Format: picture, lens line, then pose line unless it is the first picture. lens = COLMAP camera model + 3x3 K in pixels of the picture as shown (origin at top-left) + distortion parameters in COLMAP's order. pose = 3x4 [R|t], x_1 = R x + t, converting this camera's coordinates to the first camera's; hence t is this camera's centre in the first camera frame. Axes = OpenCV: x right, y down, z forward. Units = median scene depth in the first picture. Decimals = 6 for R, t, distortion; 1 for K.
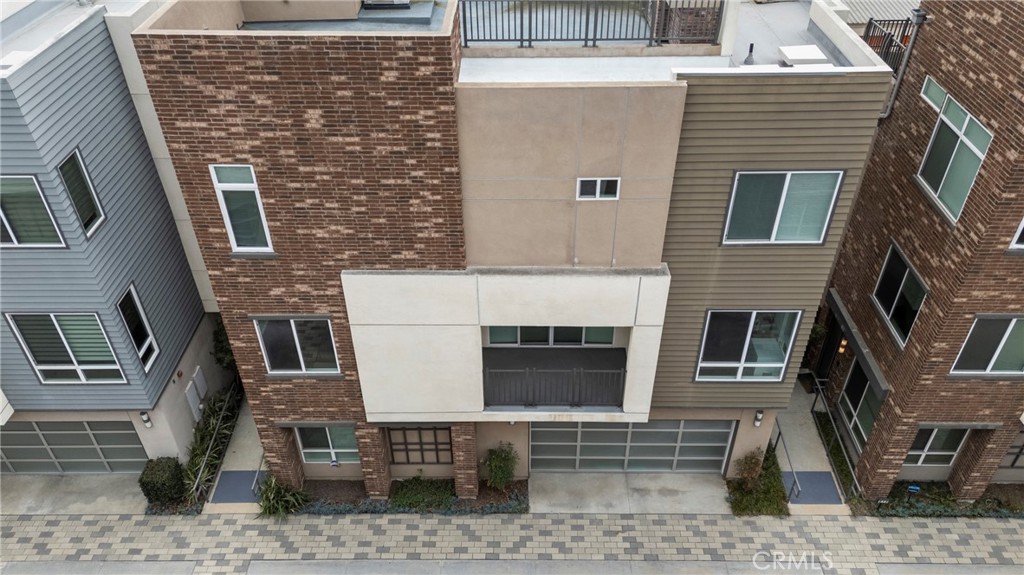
lens RADIAL K [[752.7, 0, 512.0], [0, 752.7, 287.5], [0, 0, 1]] dist [0.034106, -0.001304]
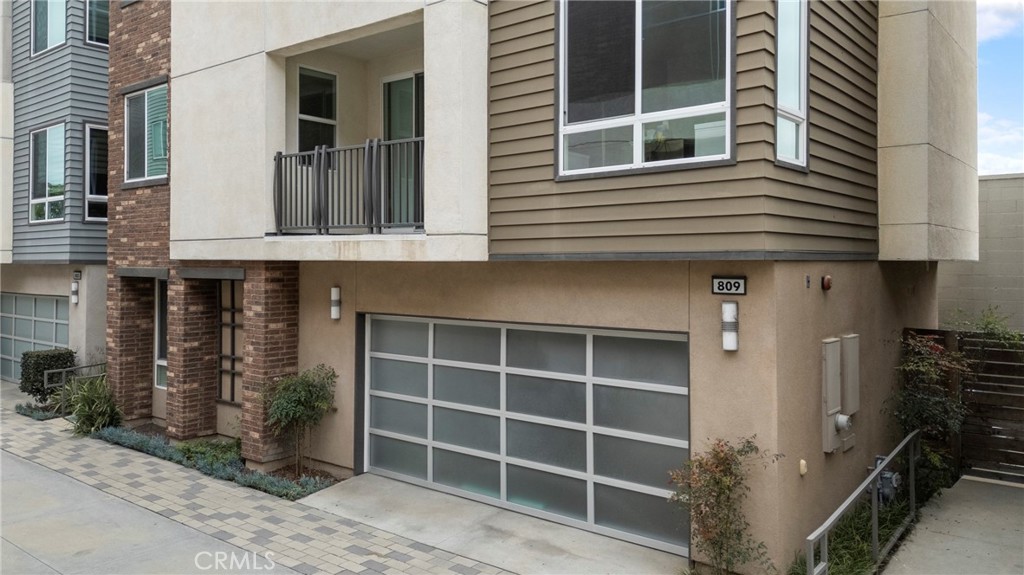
lens RADIAL K [[750.2, 0, 532.3], [0, 750.2, 248.0], [0, 0, 1]] dist [0.004440, -0.002589]
pose [[0.795716, -0.000353, -0.605670, 0.516220], [-0.377354, 0.781903, -0.496216, 0.400447], [0.473751, 0.623400, 0.622040, 0.734506]]
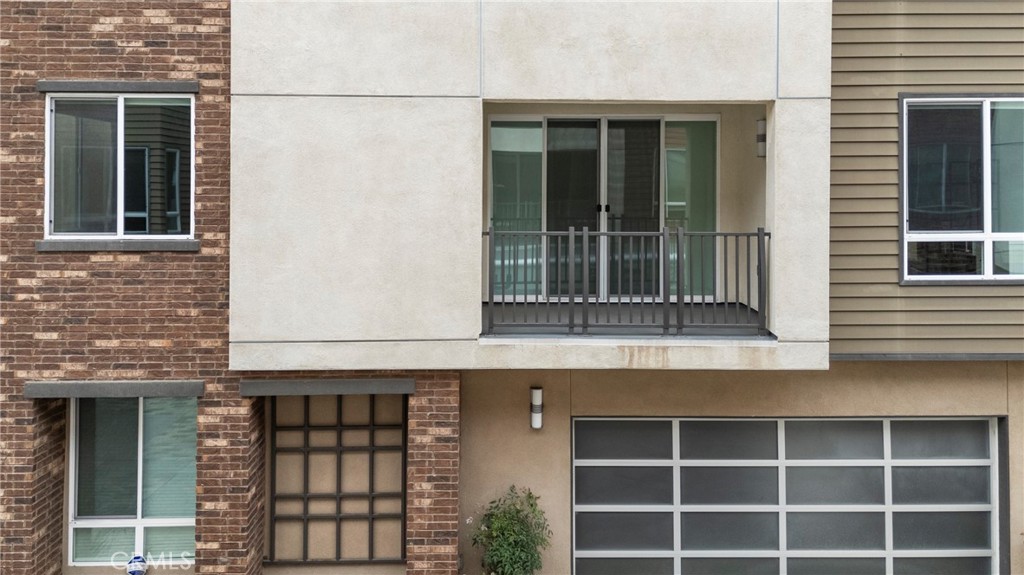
lens RADIAL K [[793.0, 0, 509.8], [0, 793.0, 175.5], [0, 0, 1]] dist [0.028357, -0.009628]
pose [[0.999699, 0.008334, 0.023066, -0.032428], [0.007857, 0.782075, -0.623135, 0.400509], [-0.023232, 0.623129, 0.781774, 0.552365]]
